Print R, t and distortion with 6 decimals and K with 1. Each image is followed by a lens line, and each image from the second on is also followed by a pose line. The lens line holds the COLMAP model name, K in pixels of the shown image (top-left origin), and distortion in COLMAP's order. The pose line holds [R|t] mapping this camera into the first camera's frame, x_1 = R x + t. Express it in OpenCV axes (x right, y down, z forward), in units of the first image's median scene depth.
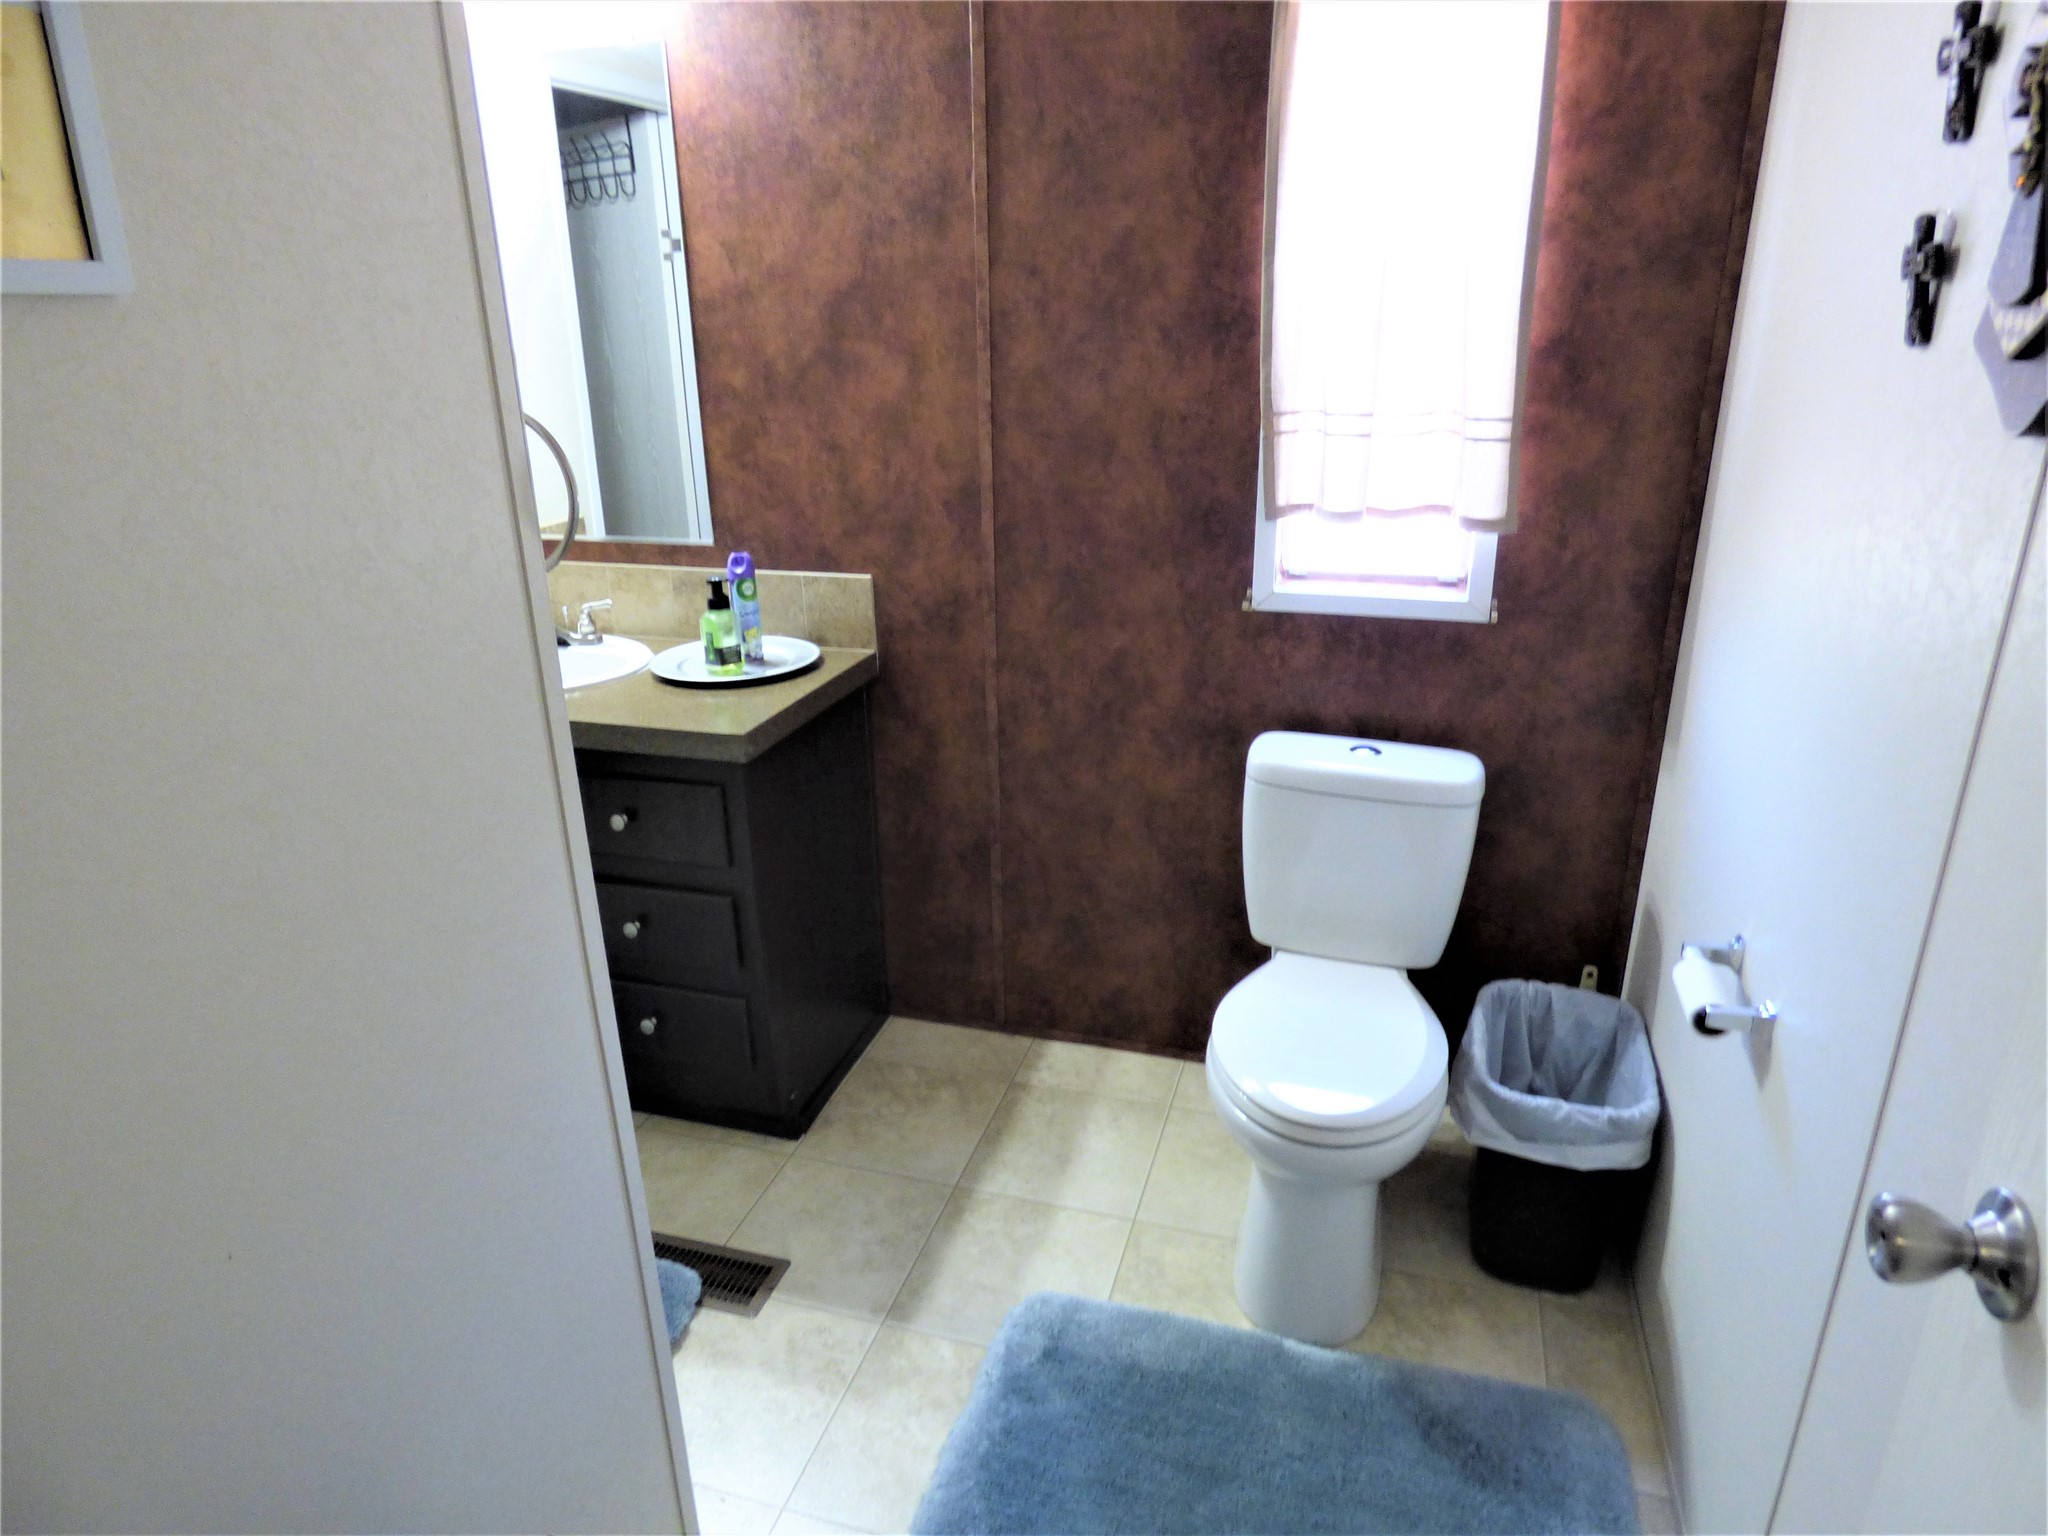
lens RADIAL K [[1255.7, 0, 1011.1], [0, 1255.7, 762.3], [0, 0, 1]] dist [-0.009547, 0.001223]
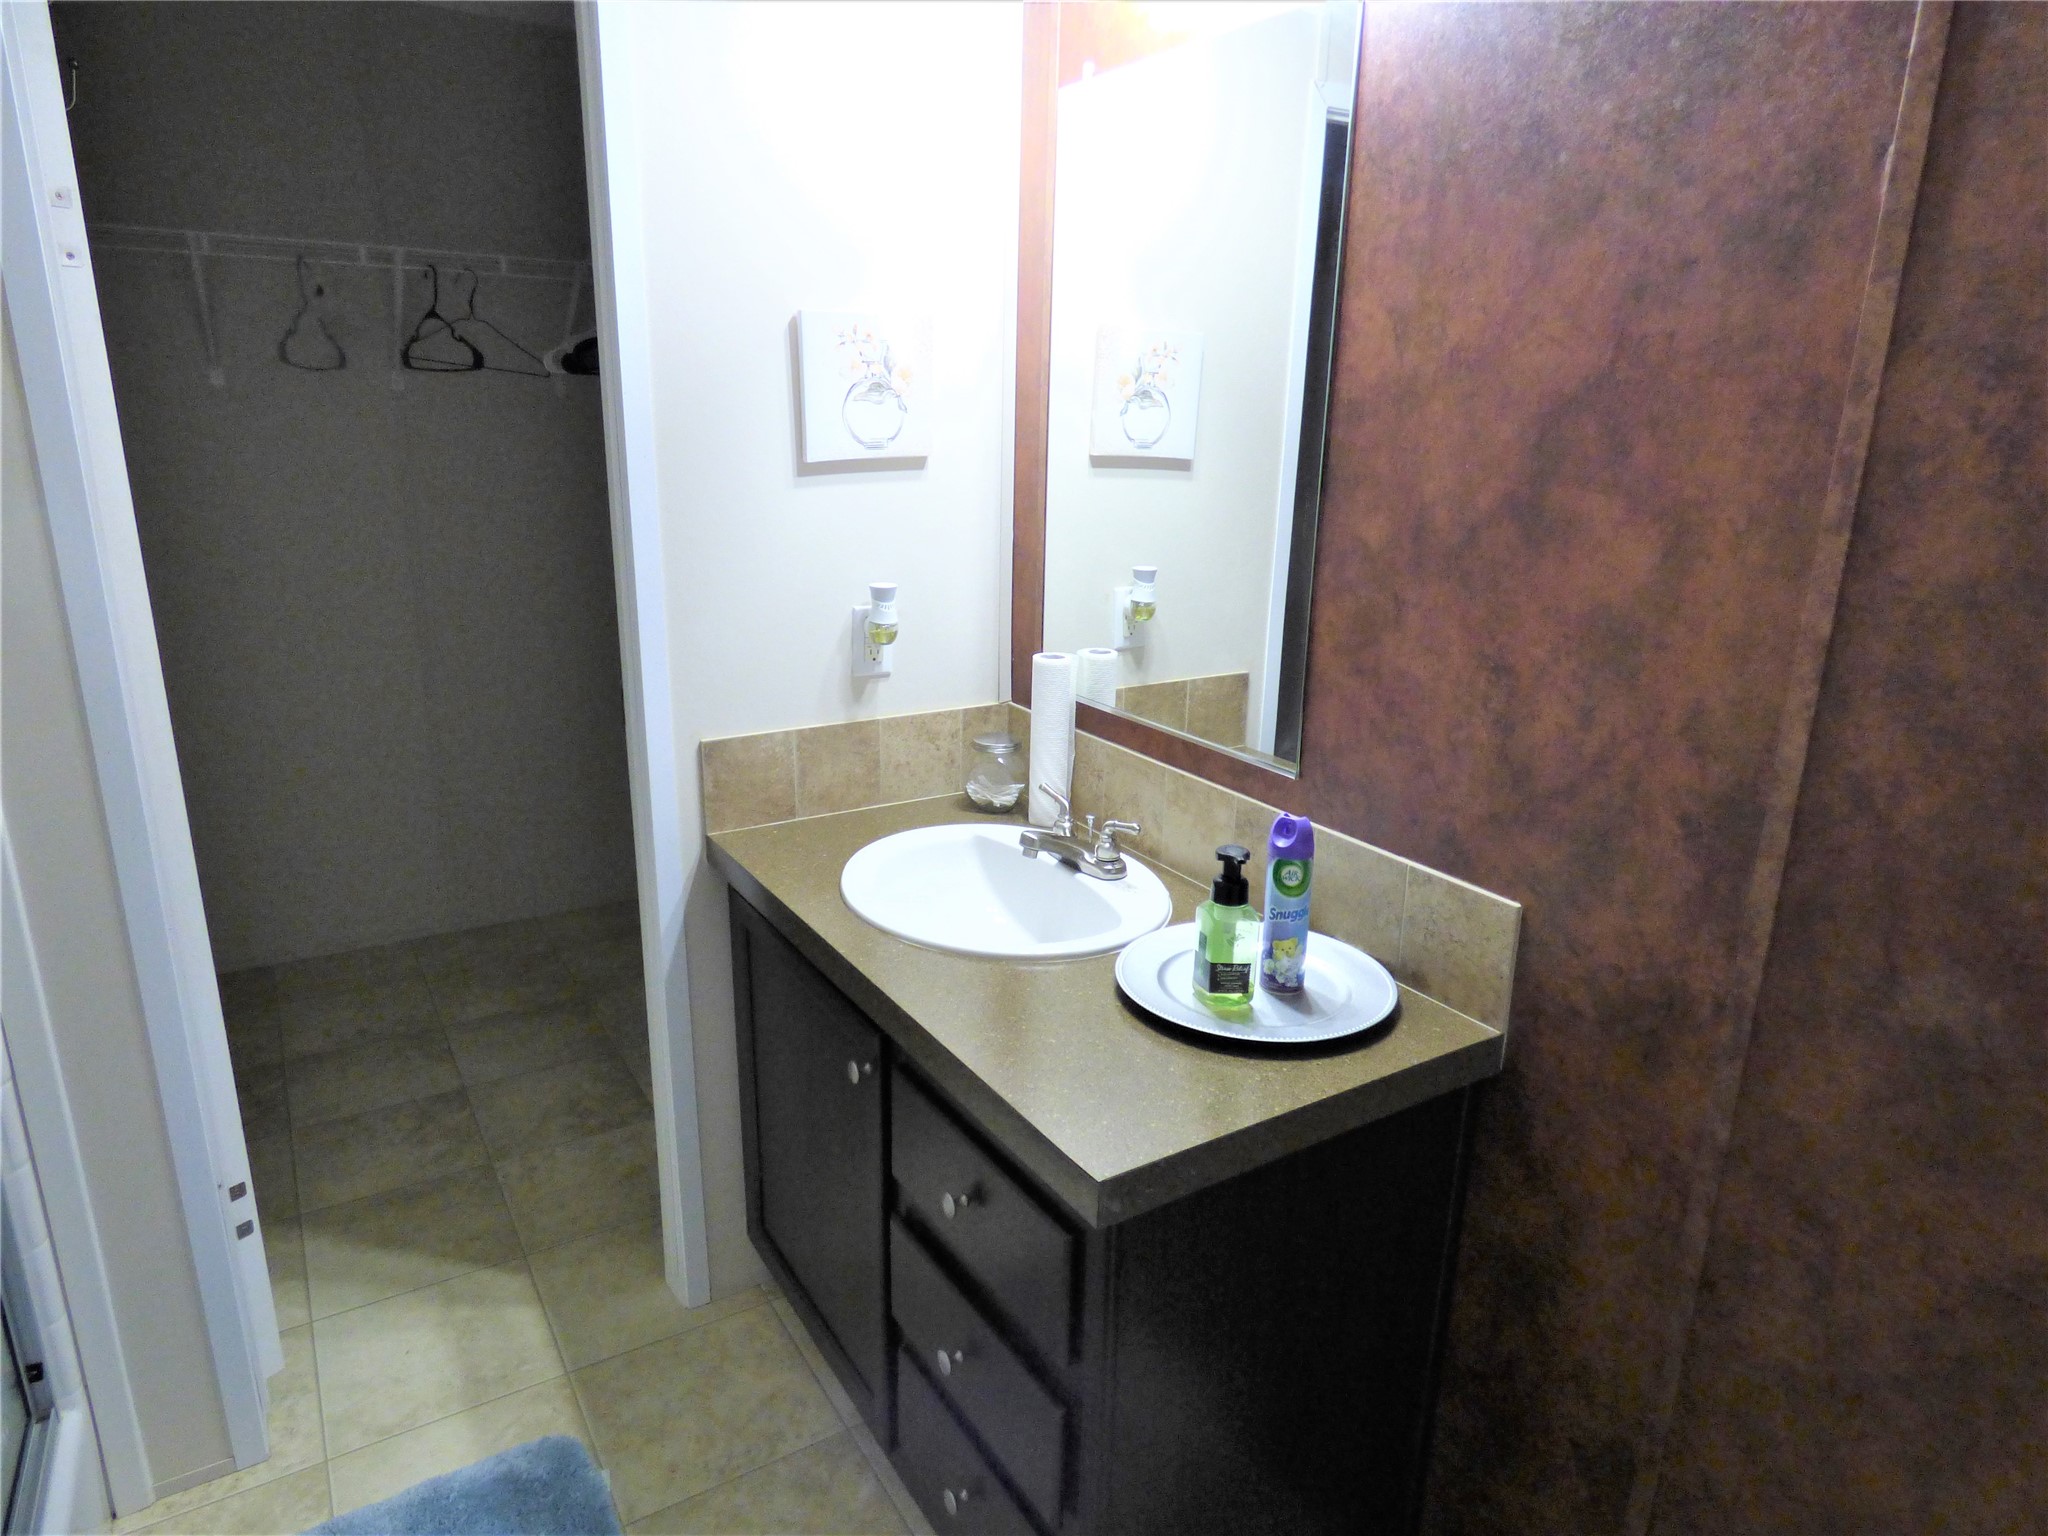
lens RADIAL K [[1255.7, 0, 1031.8], [0, 1255.7, 756.8], [0, 0, 1]] dist [-0.009547, 0.001223]
pose [[0.763576, 0.210899, -0.610305, 0.047856], [-0.256537, 0.966447, 0.013006, -0.171610], [0.592571, 0.146635, 0.792060, 0.455008]]
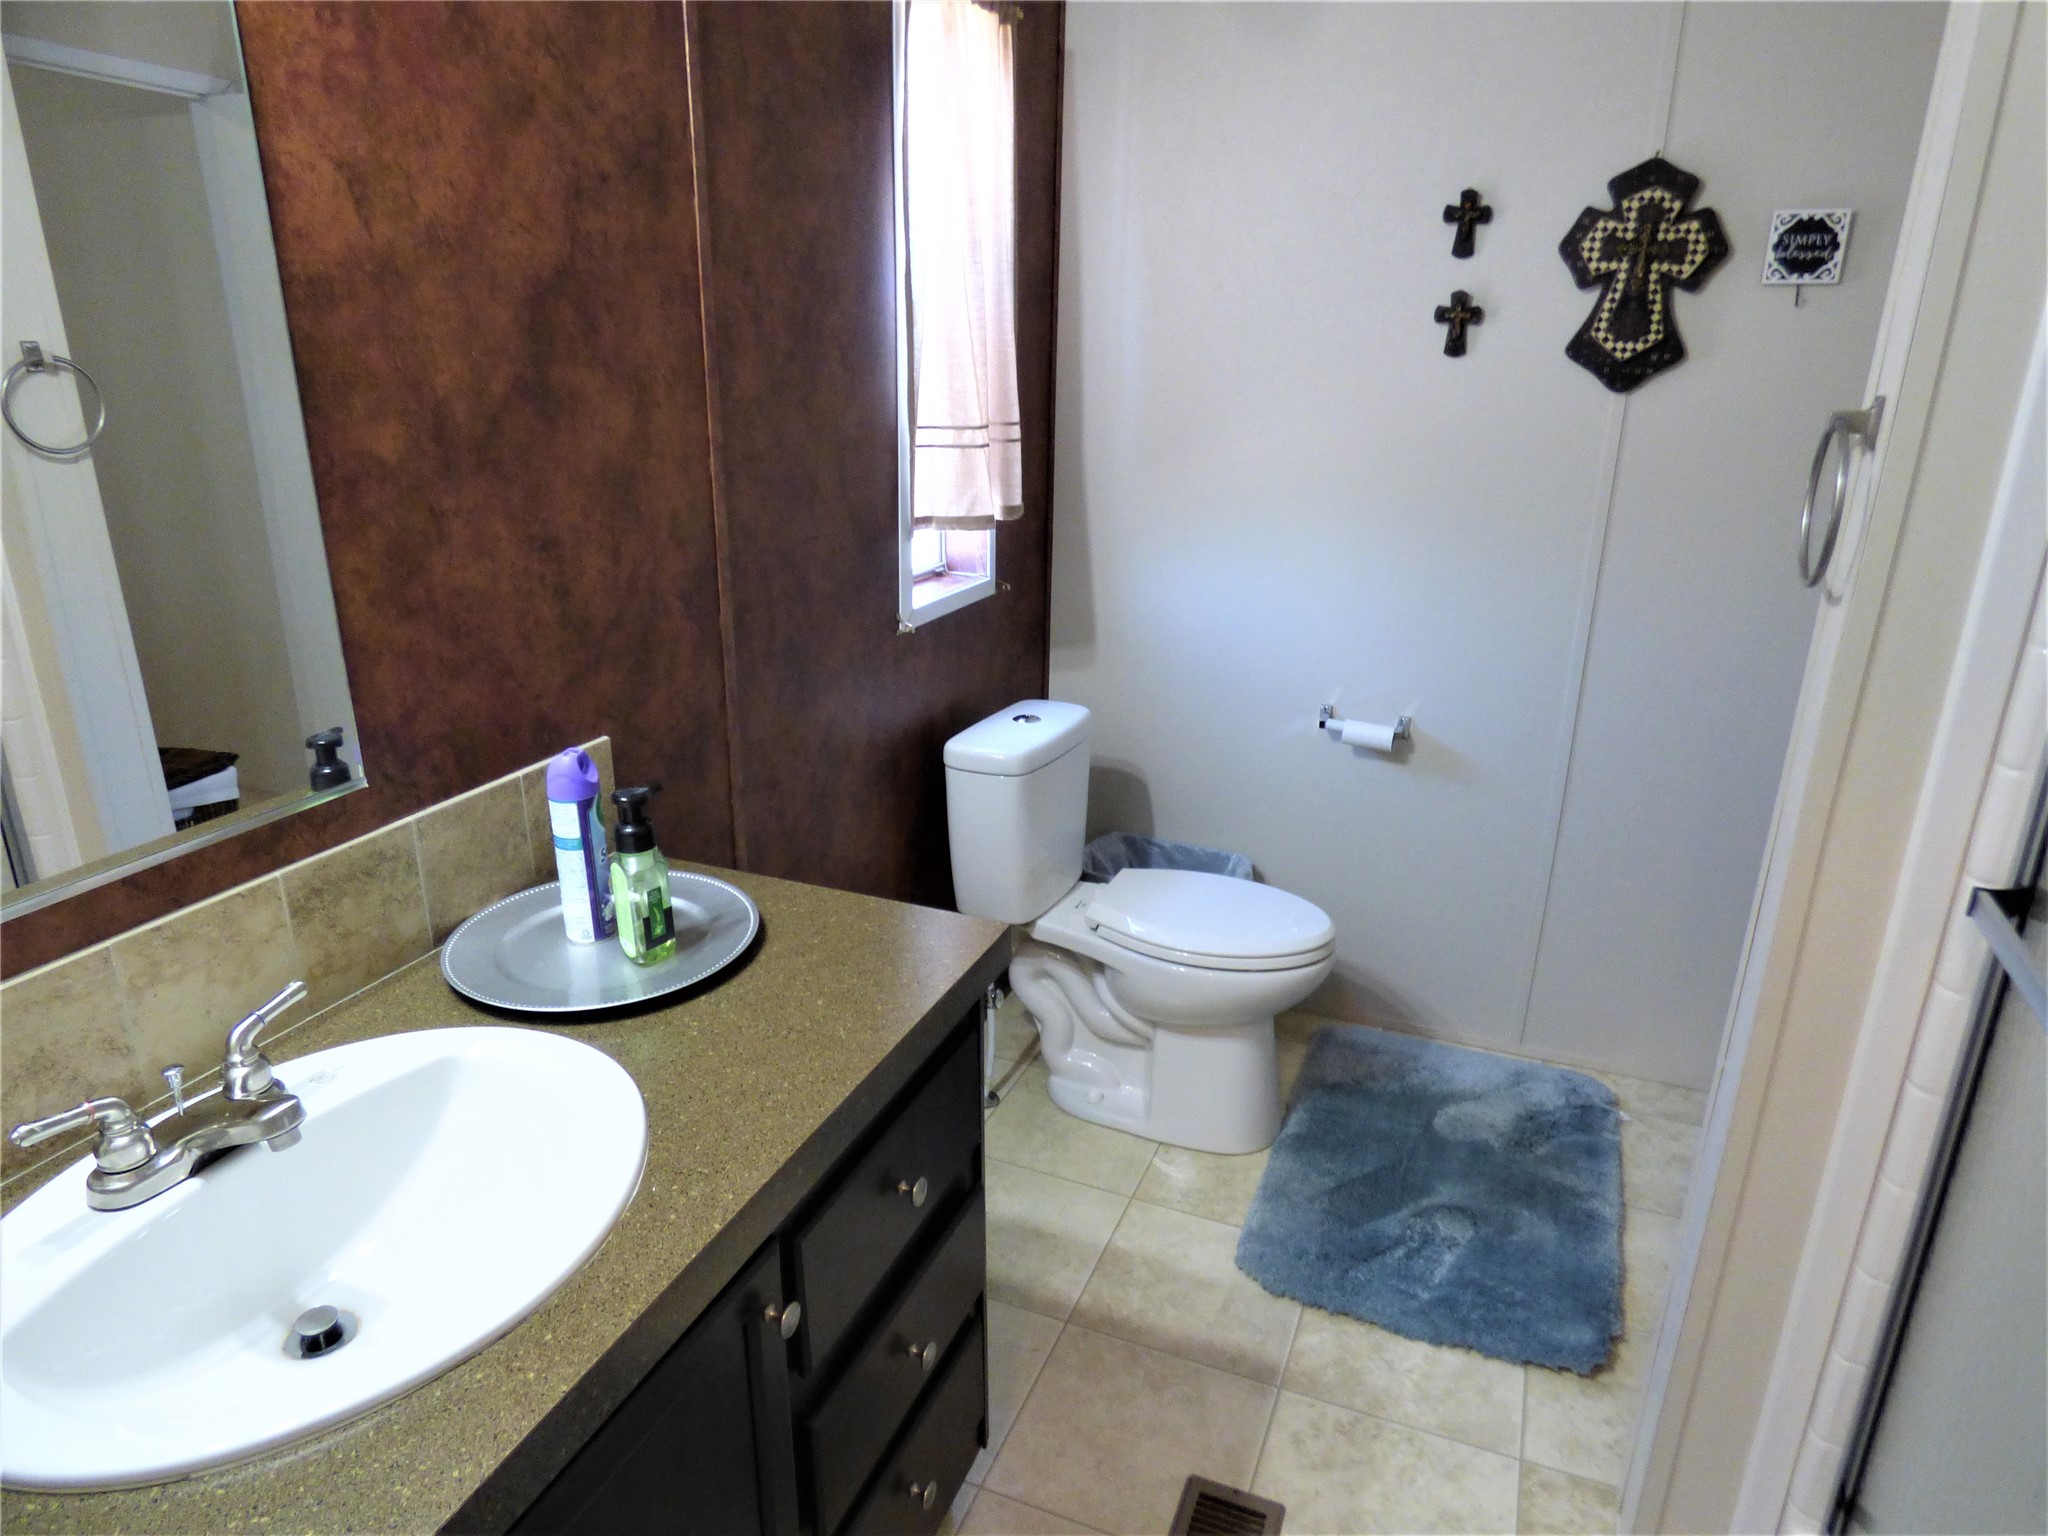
lens RADIAL K [[1255.7, 0, 1036.9], [0, 1255.7, 761.7], [0, 0, 1]] dist [-0.009547, 0.001223]
pose [[0.084388, -0.304528, 0.948758, -0.727746], [0.324593, 0.908620, 0.262773, -0.243800], [-0.942082, 0.285785, 0.175524, 0.725850]]
